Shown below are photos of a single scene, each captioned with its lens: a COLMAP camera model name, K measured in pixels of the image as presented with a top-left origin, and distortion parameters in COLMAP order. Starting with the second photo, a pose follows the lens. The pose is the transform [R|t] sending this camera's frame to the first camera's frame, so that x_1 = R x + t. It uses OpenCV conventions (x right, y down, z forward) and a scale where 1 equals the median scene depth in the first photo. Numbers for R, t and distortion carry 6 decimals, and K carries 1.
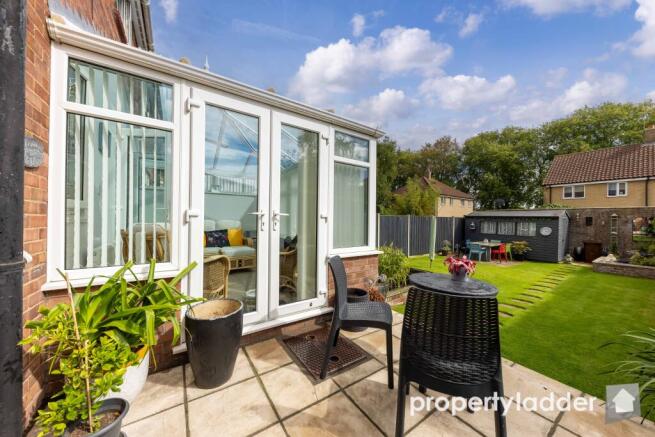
lens RADIAL K [[222.7, 0, 330.1], [0, 222.7, 220.2], [0, 0, 1]] dist [0.002027, -0.003146]
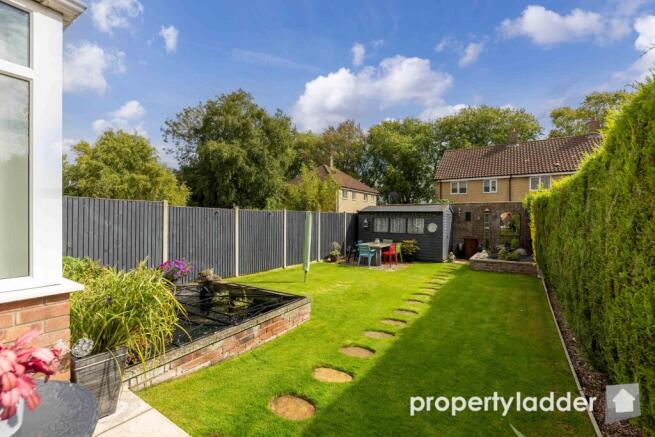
lens RADIAL K [[287.5, 0, 327.5], [0, 287.5, 218.5], [0, 0, 1]] dist [-0.001118, 0.000002]
pose [[0.922830, -0.010629, 0.385061, 0.094603], [0.010264, 0.999943, 0.003002, 0.003065], [-0.385071, 0.001182, 0.922886, 0.064017]]
